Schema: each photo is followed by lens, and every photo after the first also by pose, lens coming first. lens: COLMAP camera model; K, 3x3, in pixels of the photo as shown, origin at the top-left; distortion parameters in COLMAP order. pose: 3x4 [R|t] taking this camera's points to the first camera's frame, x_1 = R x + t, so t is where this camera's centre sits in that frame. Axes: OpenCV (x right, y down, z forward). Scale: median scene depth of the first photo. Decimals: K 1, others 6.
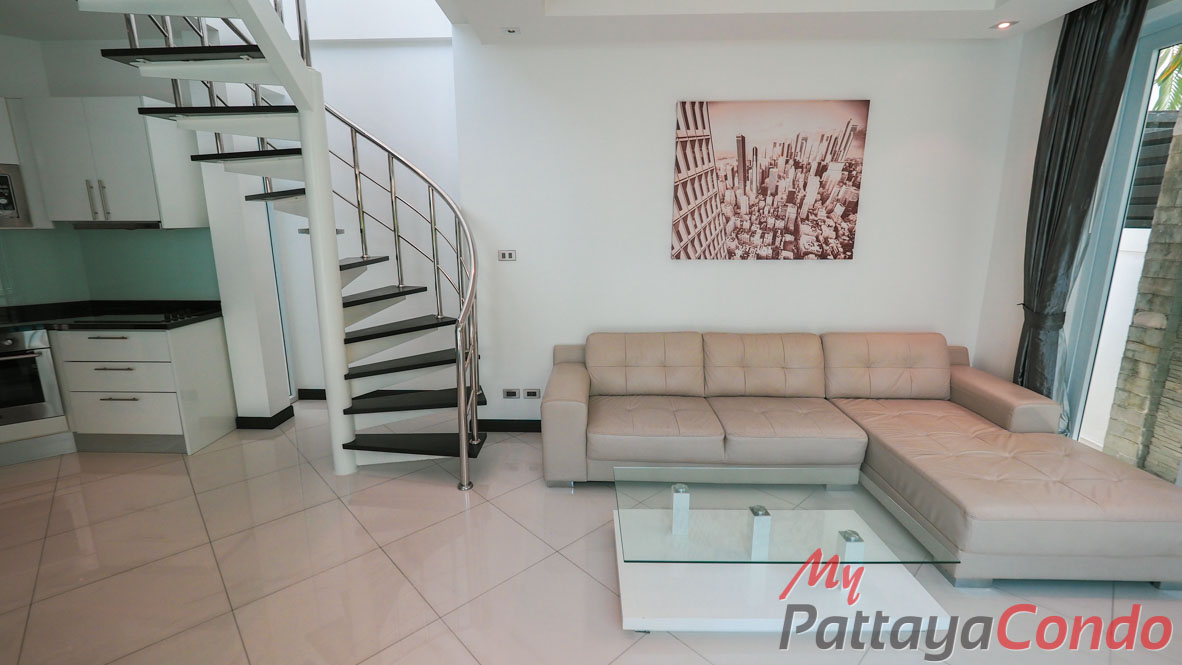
lens RADIAL K [[507.3, 0, 591.0], [0, 507.3, 332.5], [0, 0, 1]] dist [-0.014798, -0.000174]
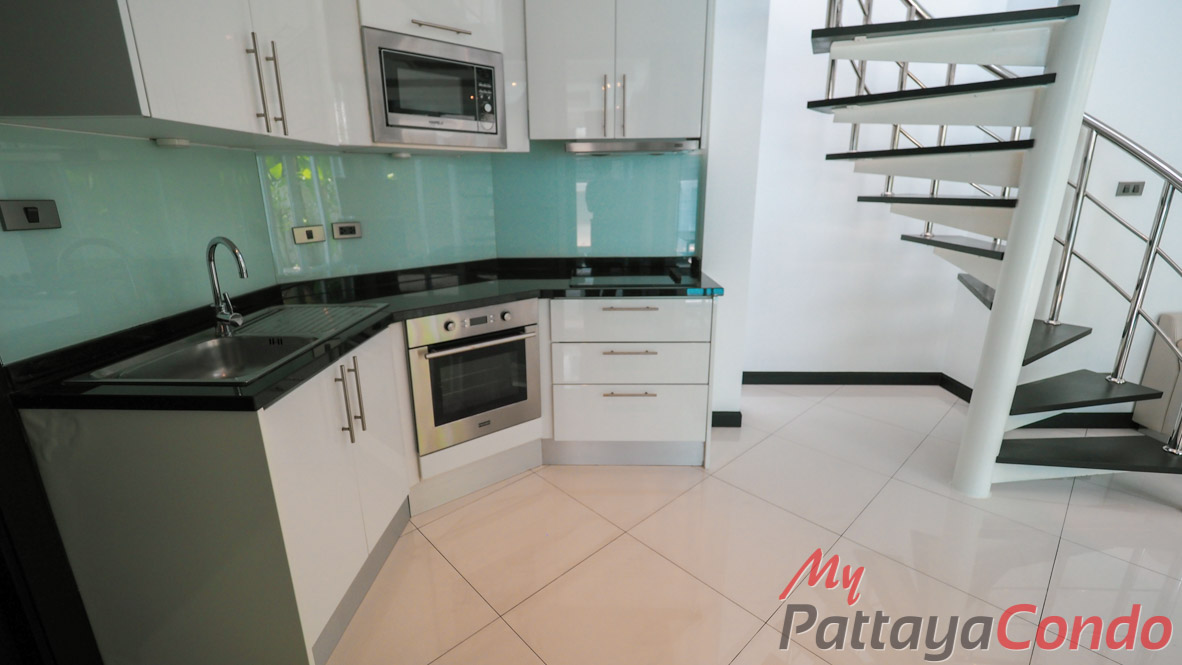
lens RADIAL K [[507.3, 0, 591.0], [0, 507.3, 332.5], [0, 0, 1]] dist [-0.014798, -0.000174]
pose [[0.999926, -0.008293, -0.008918, -1.062275], [0.008825, 0.998073, 0.061426, -0.000178], [0.008391, -0.061500, 0.998072, 0.303187]]
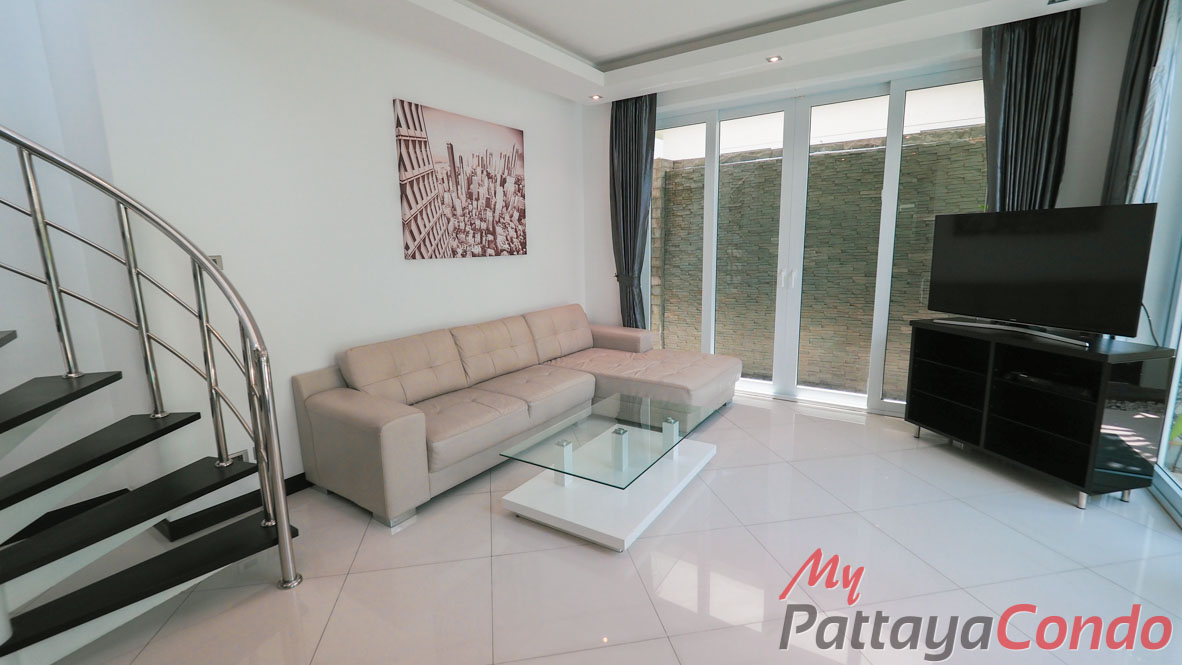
lens RADIAL K [[495.1, 0, 591.0], [0, 495.1, 332.5], [0, 0, 1]] dist [0.000284, -0.000034]
pose [[0.533952, -0.158118, 0.830598, -0.475386], [0.199806, 0.978132, 0.057758, 0.007907], [-0.821567, 0.135118, 0.553868, 0.208835]]
